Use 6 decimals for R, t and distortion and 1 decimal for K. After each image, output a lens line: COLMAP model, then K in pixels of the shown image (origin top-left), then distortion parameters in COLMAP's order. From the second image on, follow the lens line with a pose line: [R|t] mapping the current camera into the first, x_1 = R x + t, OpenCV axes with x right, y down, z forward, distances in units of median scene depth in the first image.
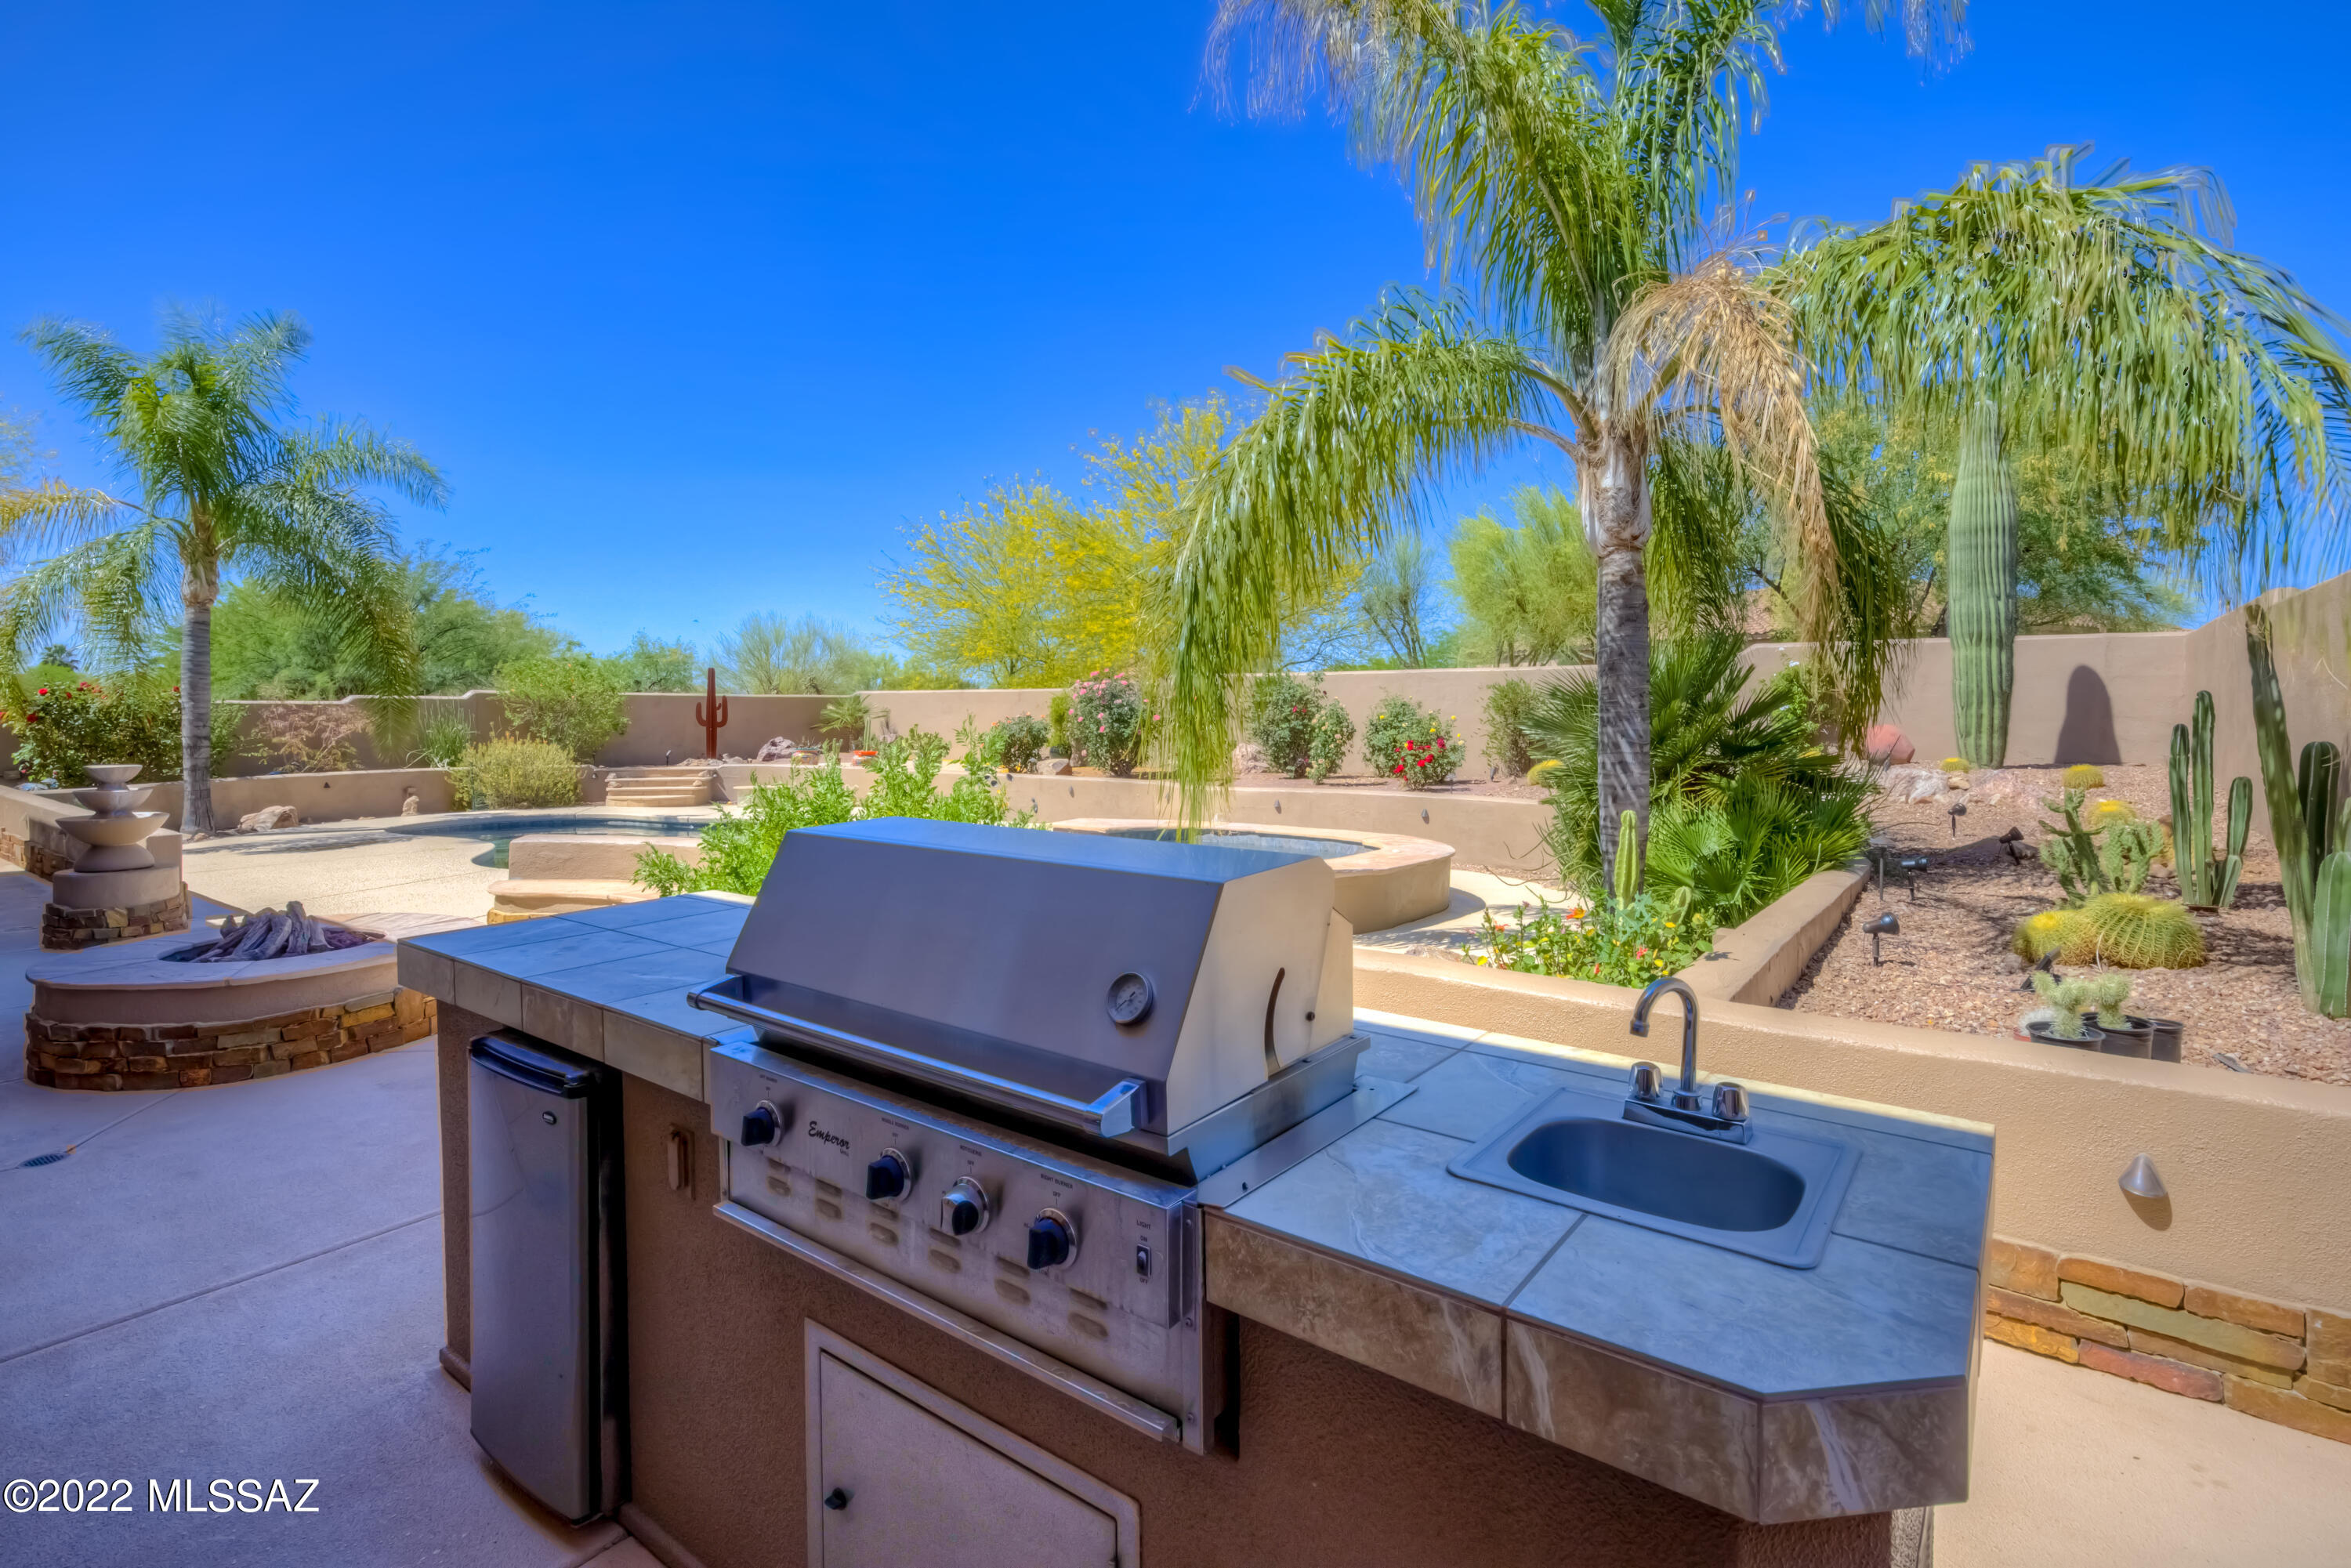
lens RADIAL K [[1139.1, 0, 1172.1], [0, 1139.1, 726.4], [0, 0, 1]] dist [0.037255, 0.000251]
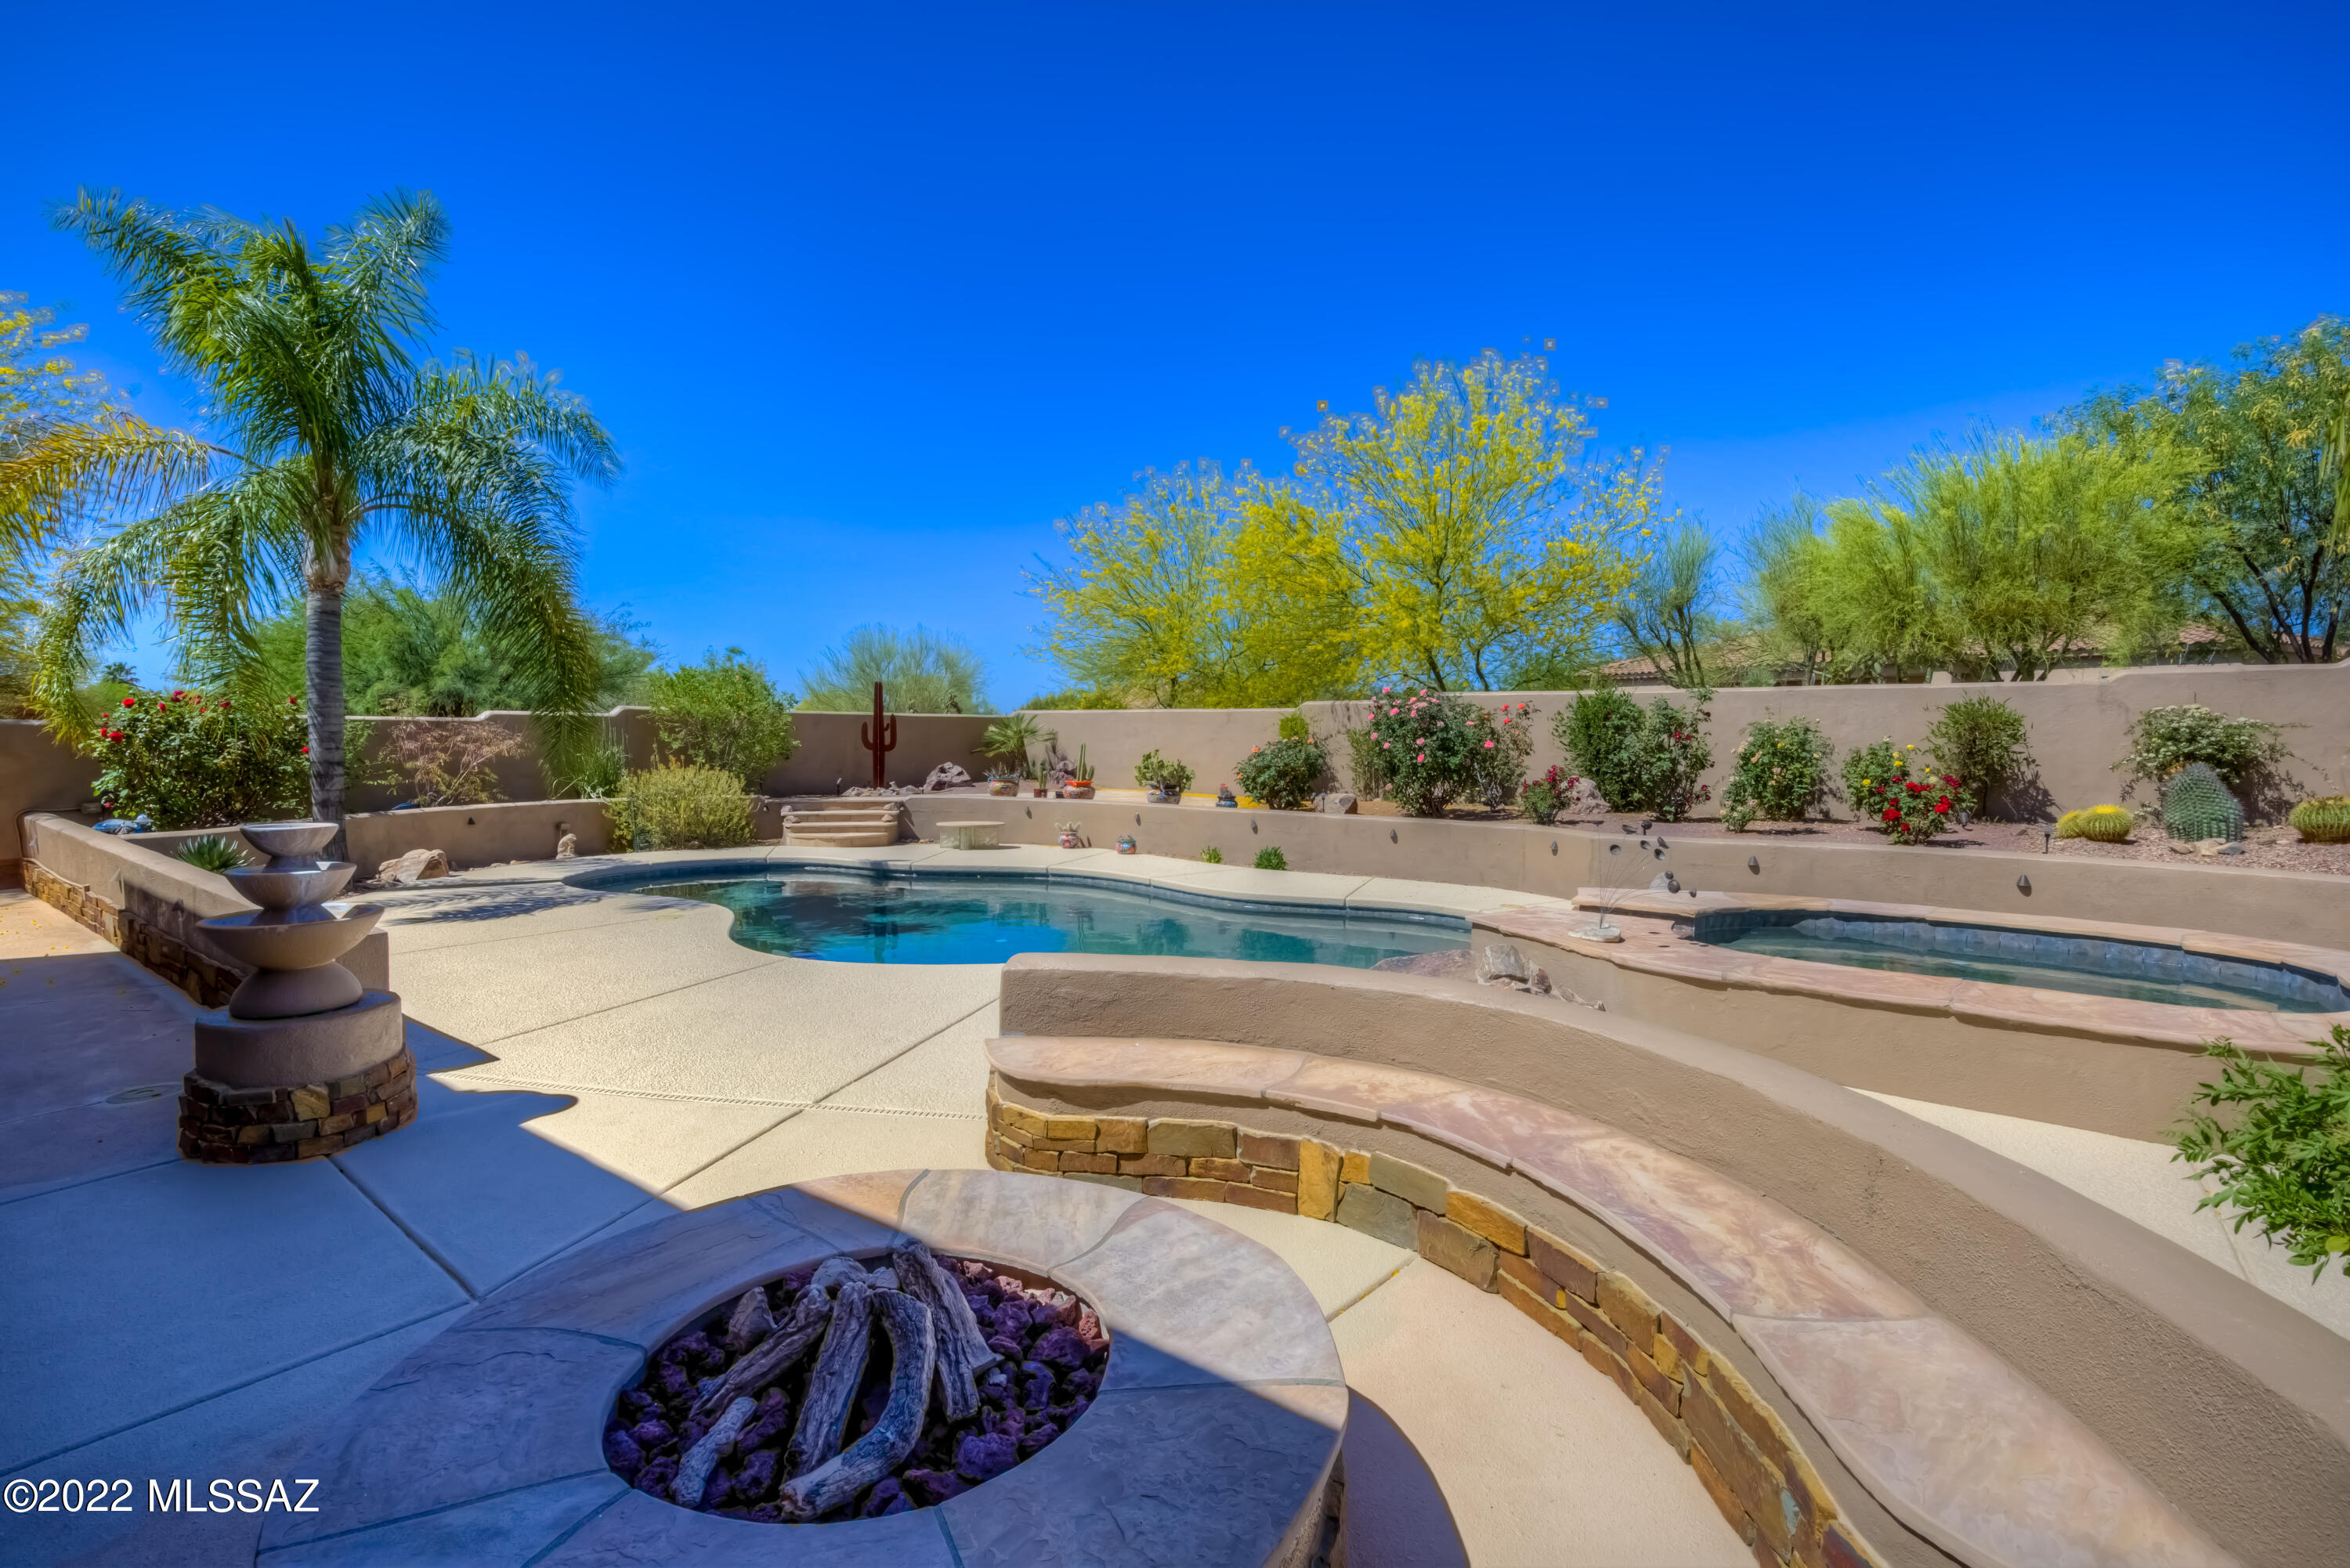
lens RADIAL K [[1081.8, 0, 1175.0], [0, 1081.8, 784.0], [0, 0, 1]] dist [0.022608, -0.000011]
pose [[0.999964, 0.005764, 0.006243, -0.231718], [-0.005961, 0.999468, 0.032060, -0.002533], [-0.006055, -0.032096, 0.999466, 0.226940]]
